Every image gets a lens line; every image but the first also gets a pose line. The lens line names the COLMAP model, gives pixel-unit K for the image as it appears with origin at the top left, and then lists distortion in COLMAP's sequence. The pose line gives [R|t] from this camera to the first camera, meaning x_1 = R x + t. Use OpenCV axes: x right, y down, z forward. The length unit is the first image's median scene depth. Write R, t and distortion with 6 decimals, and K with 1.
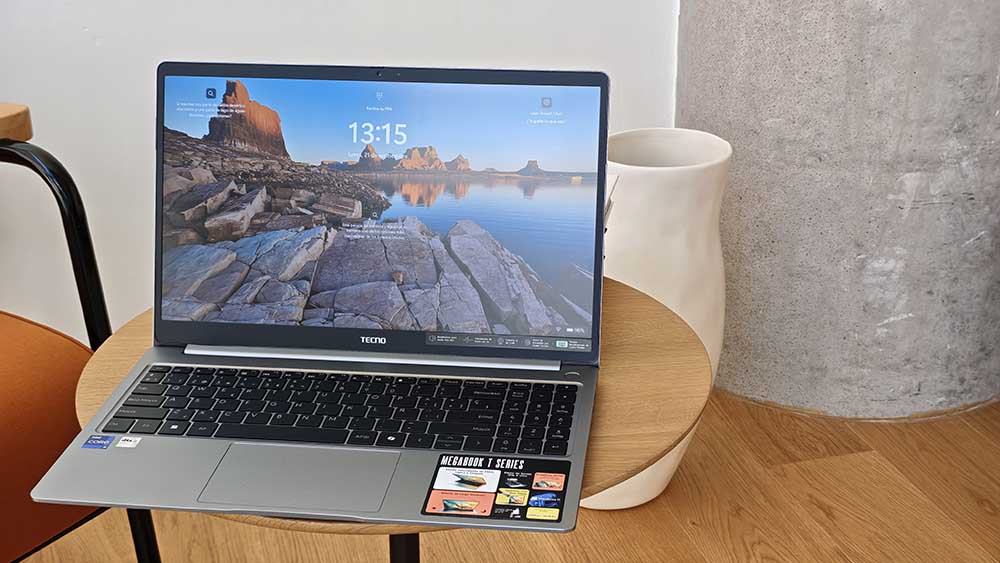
lens RADIAL K [[1466.7, 0, 500.0], [0, 1466.7, 281.5], [0, 0, 1]] dist [0.121562, -0.401597]
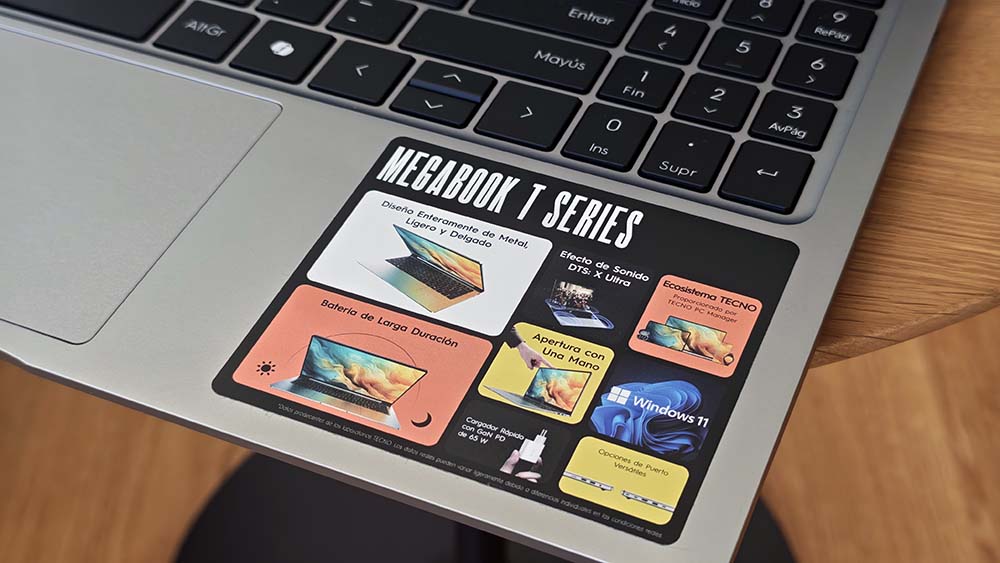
lens RADIAL K [[1466.7, 0, 500.0], [0, 1466.7, 281.5], [0, 0, 1]] dist [0.121562, -0.401597]
pose [[0.960875, 0.193101, -0.198573, 0.051865], [-0.100666, 0.911354, 0.399125, 0.018088], [0.258042, -0.363520, 0.895136, 0.738374]]
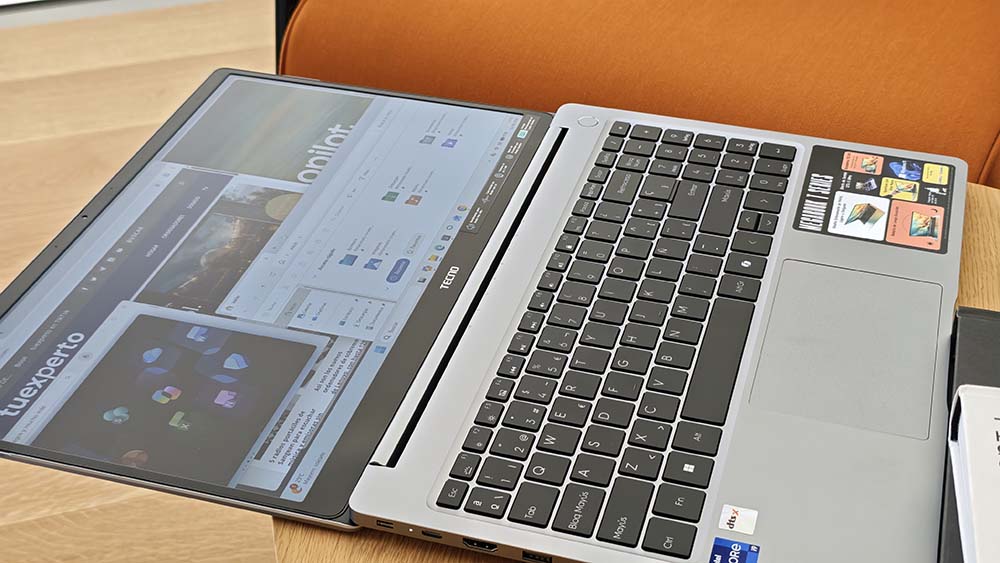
lens RADIAL K [[1466.7, 0, 500.0], [0, 1466.7, 281.5], [0, 0, 1]] dist [0.121562, -0.401597]
pose [[0.164418, -0.573658, 0.802423, -0.720932], [0.381432, 0.787187, 0.484610, -0.300847], [-0.909657, 0.226391, 0.348239, 0.911494]]
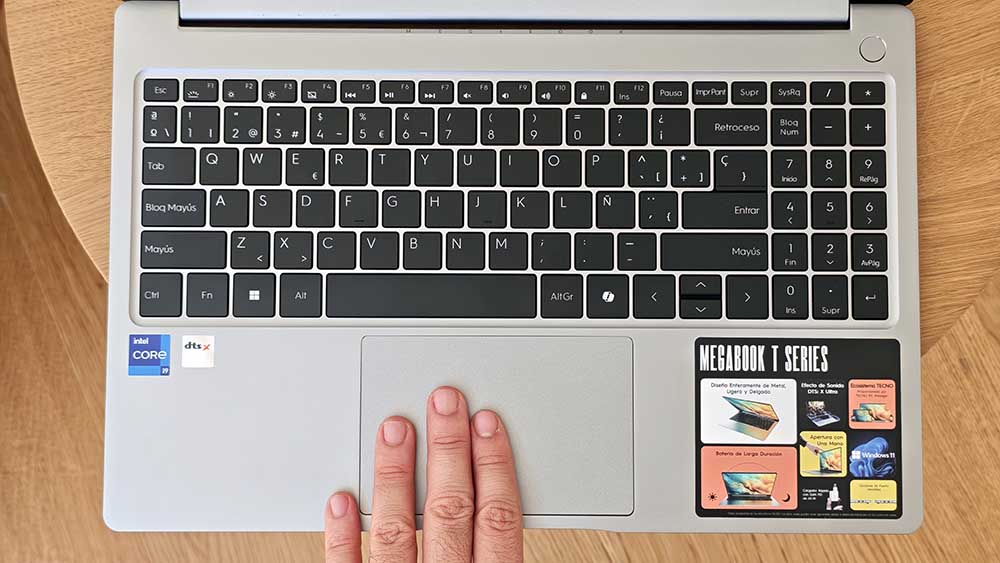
lens RADIAL K [[1466.7, 0, 500.0], [0, 1466.7, 281.5], [0, 0, 1]] dist [0.121562, -0.401597]
pose [[0.992468, -0.118417, 0.031363, -0.147735], [0.027646, 0.465938, 0.884385, -0.483367], [-0.119340, -0.876857, 0.465703, 0.760287]]
